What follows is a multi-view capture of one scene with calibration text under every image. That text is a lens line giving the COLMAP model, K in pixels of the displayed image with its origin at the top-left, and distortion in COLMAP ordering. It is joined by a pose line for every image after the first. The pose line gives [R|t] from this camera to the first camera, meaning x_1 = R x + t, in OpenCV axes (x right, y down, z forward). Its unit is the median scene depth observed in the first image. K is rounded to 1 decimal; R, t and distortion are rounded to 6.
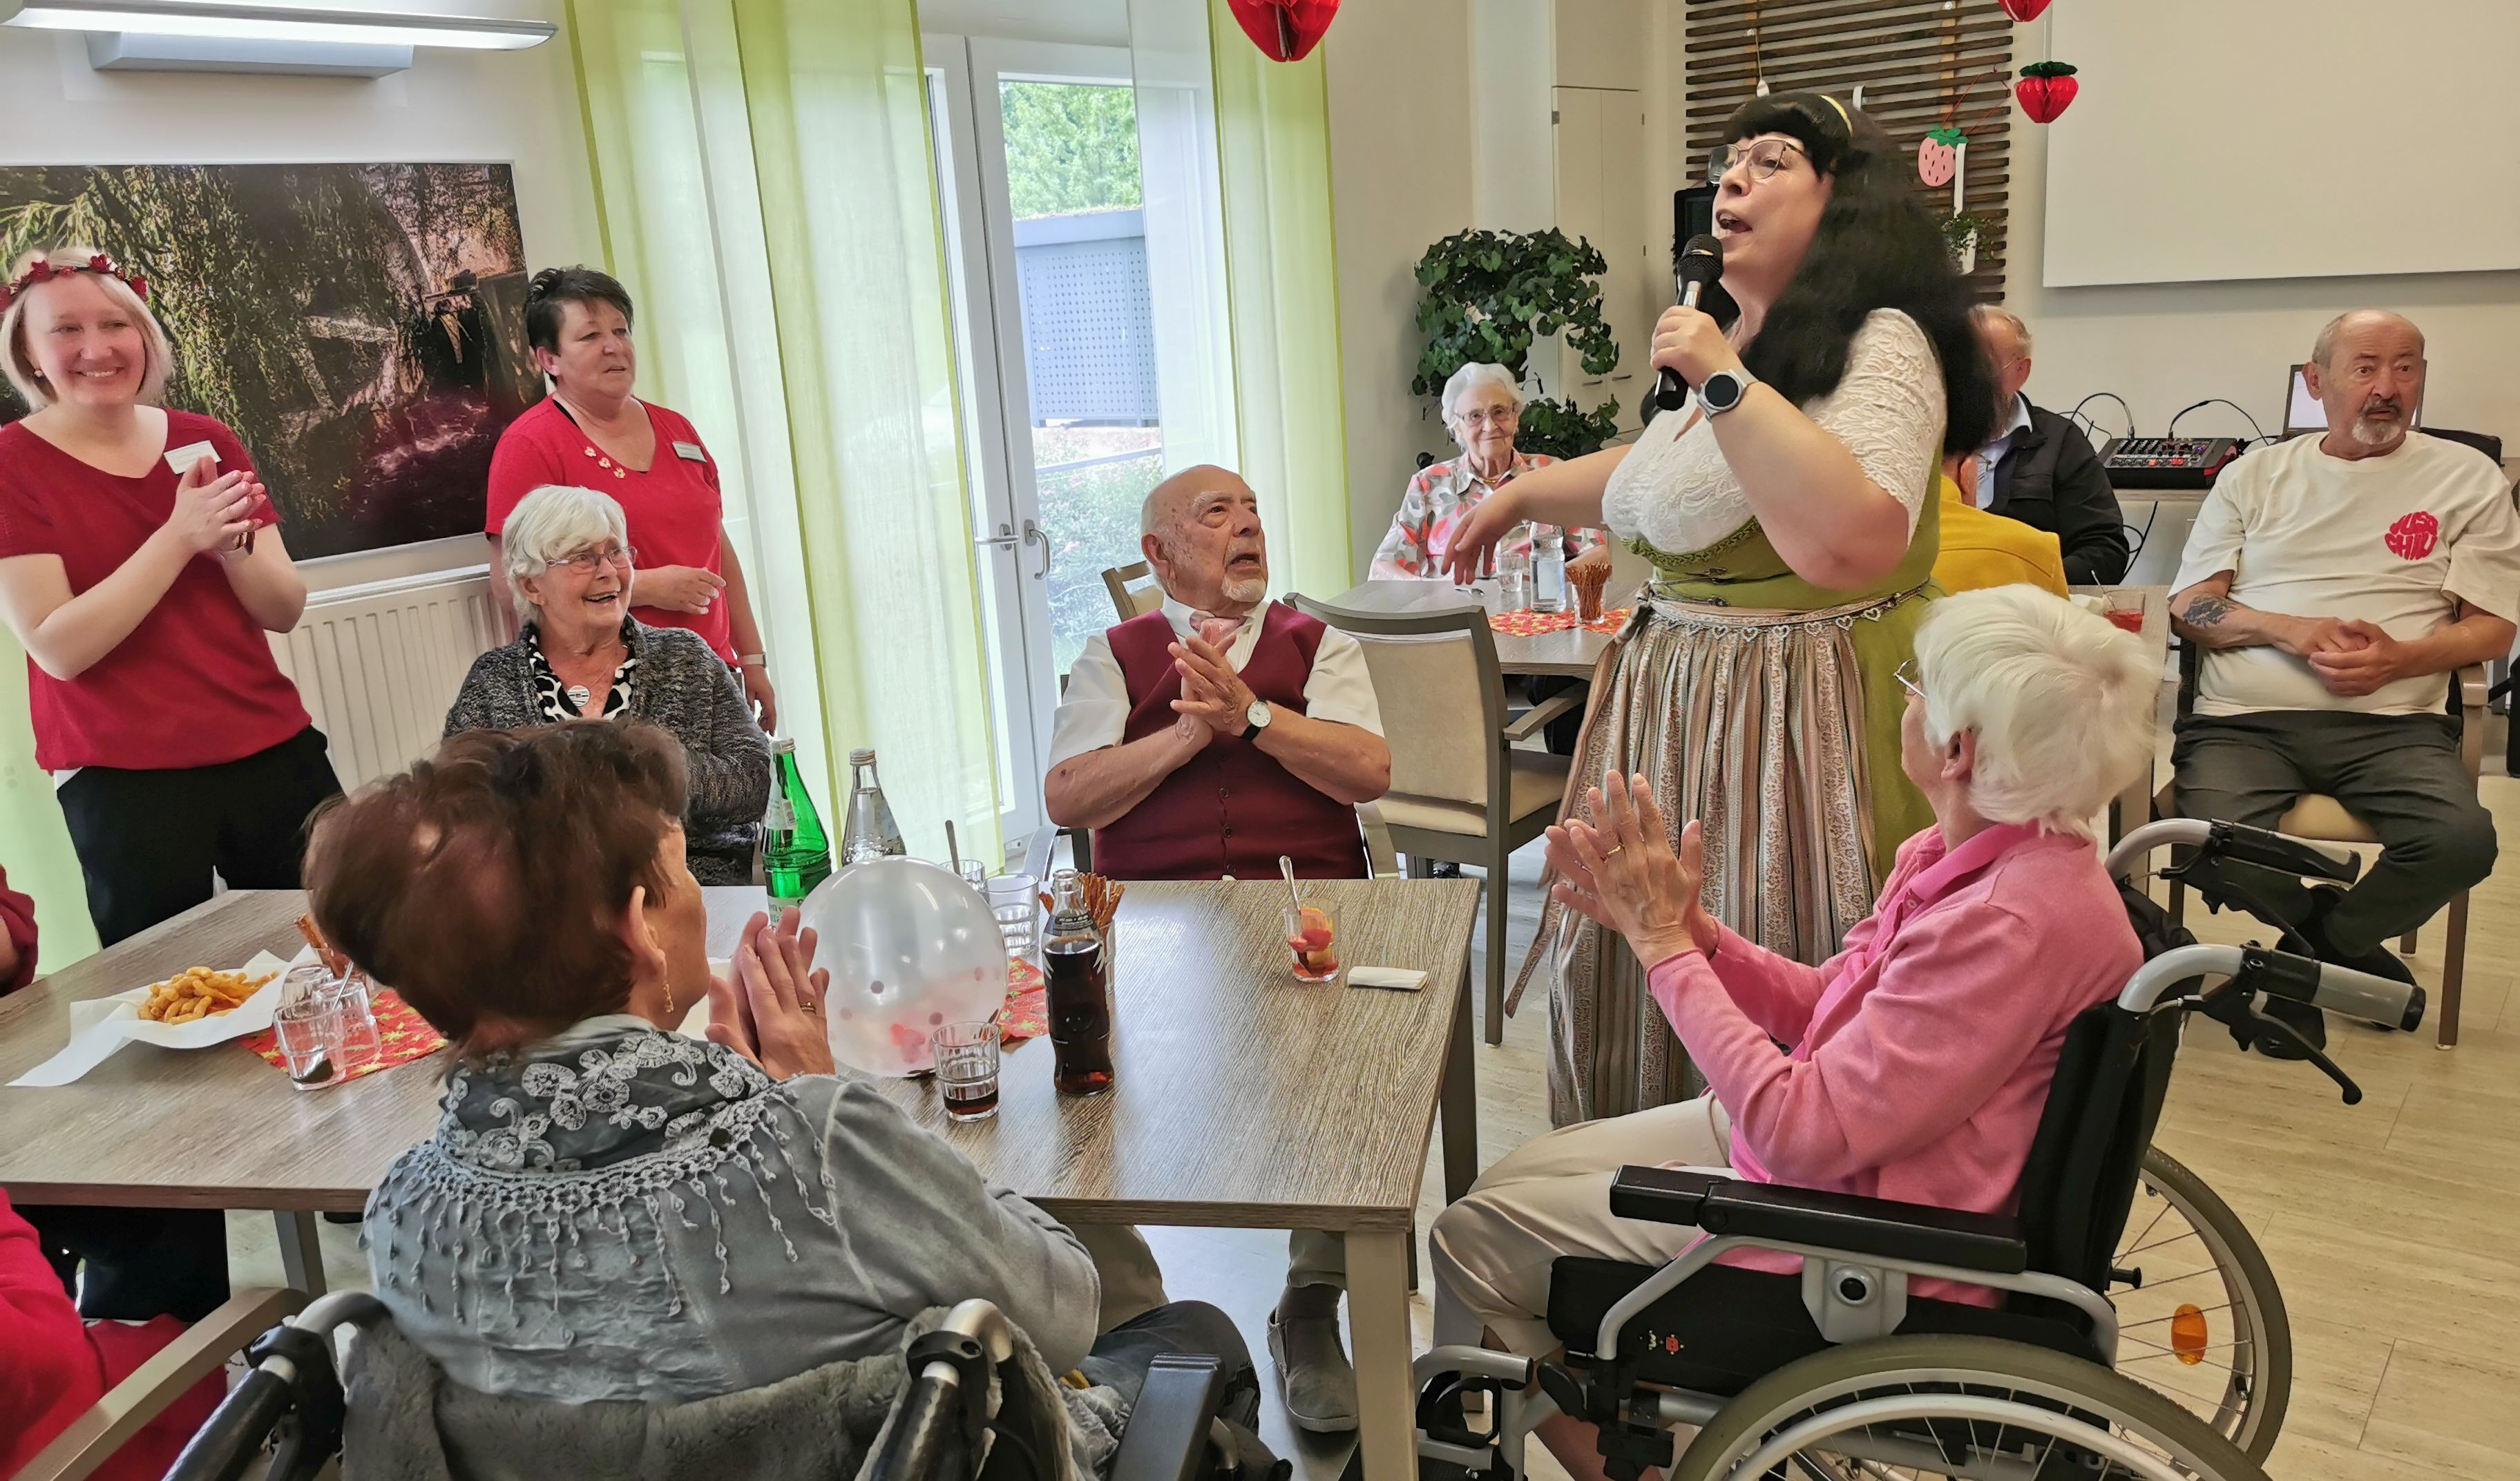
lens RADIAL K [[1939.3, 0, 1253.5], [0, 1939.3, 741.4], [0, 0, 1]] dist [0.049522, -0.088935]
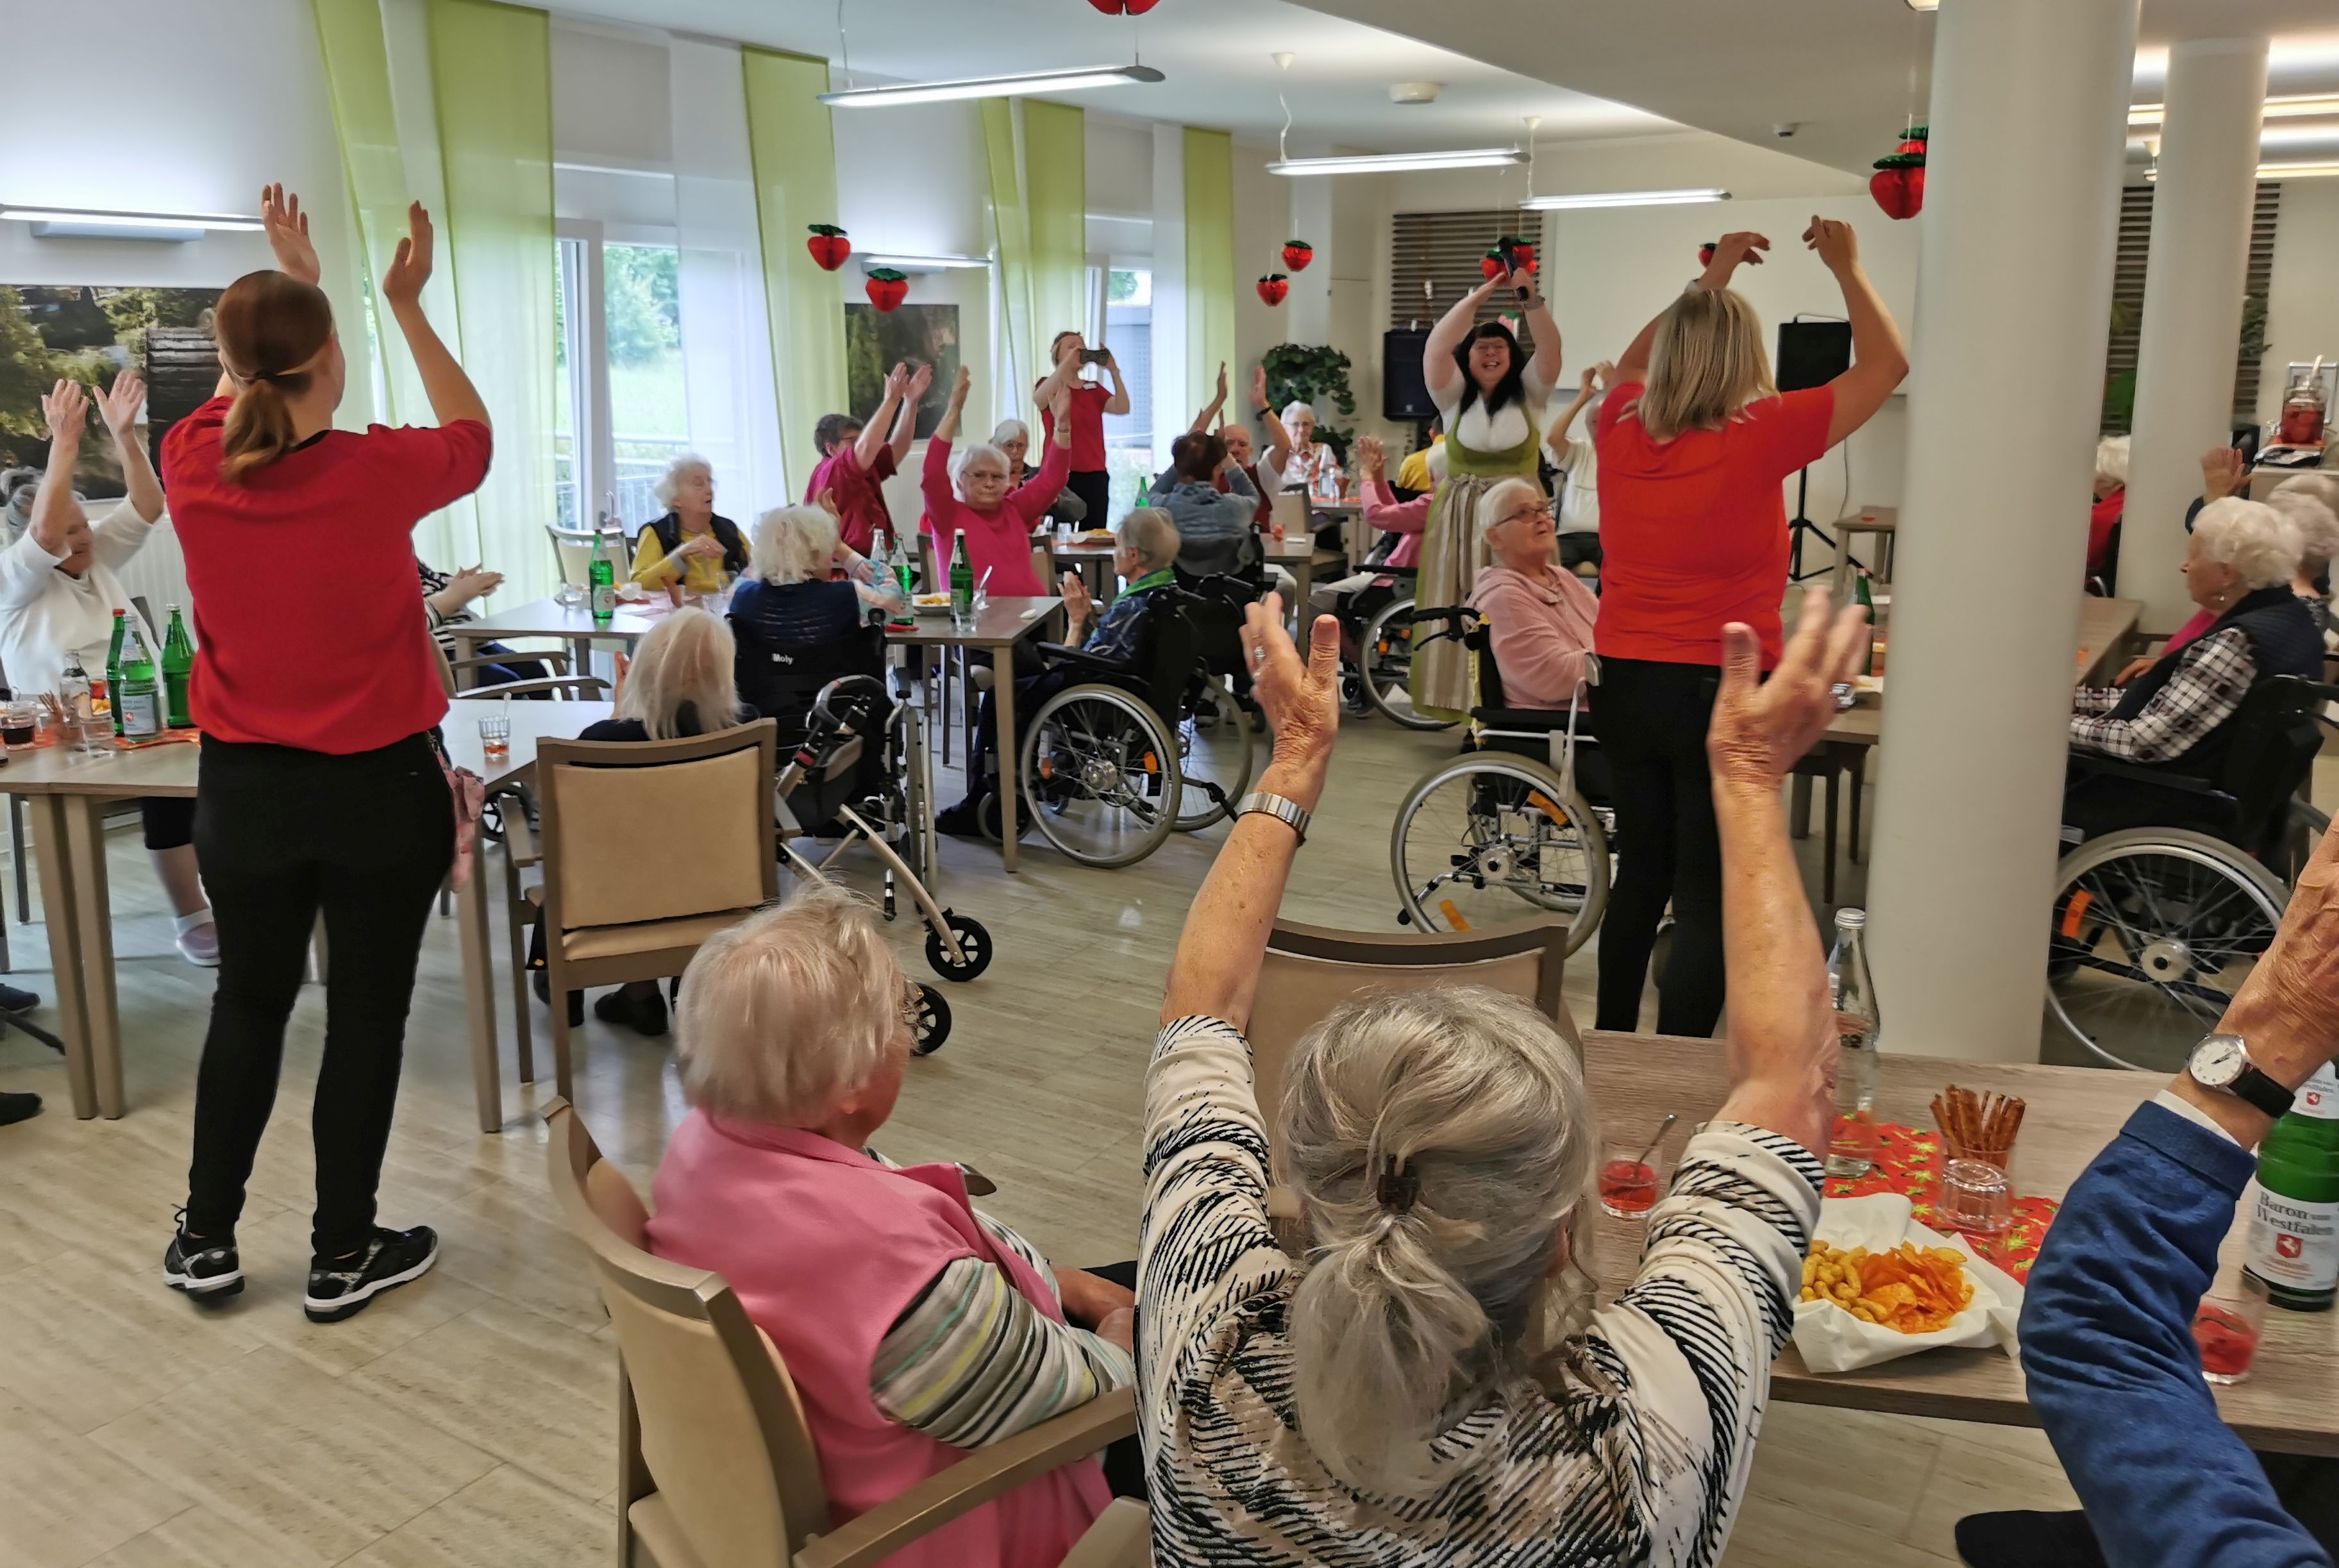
lens RADIAL K [[1819.8, 0, 1152.4], [0, 1819.8, 693.3], [0, 0, 1]] dist [0.059012, -0.103067]
pose [[0.995057, 0.049038, 0.086353, -0.326626], [-0.045025, 0.997841, -0.047819, 0.378826], [-0.088512, 0.043694, 0.995116, -1.637623]]
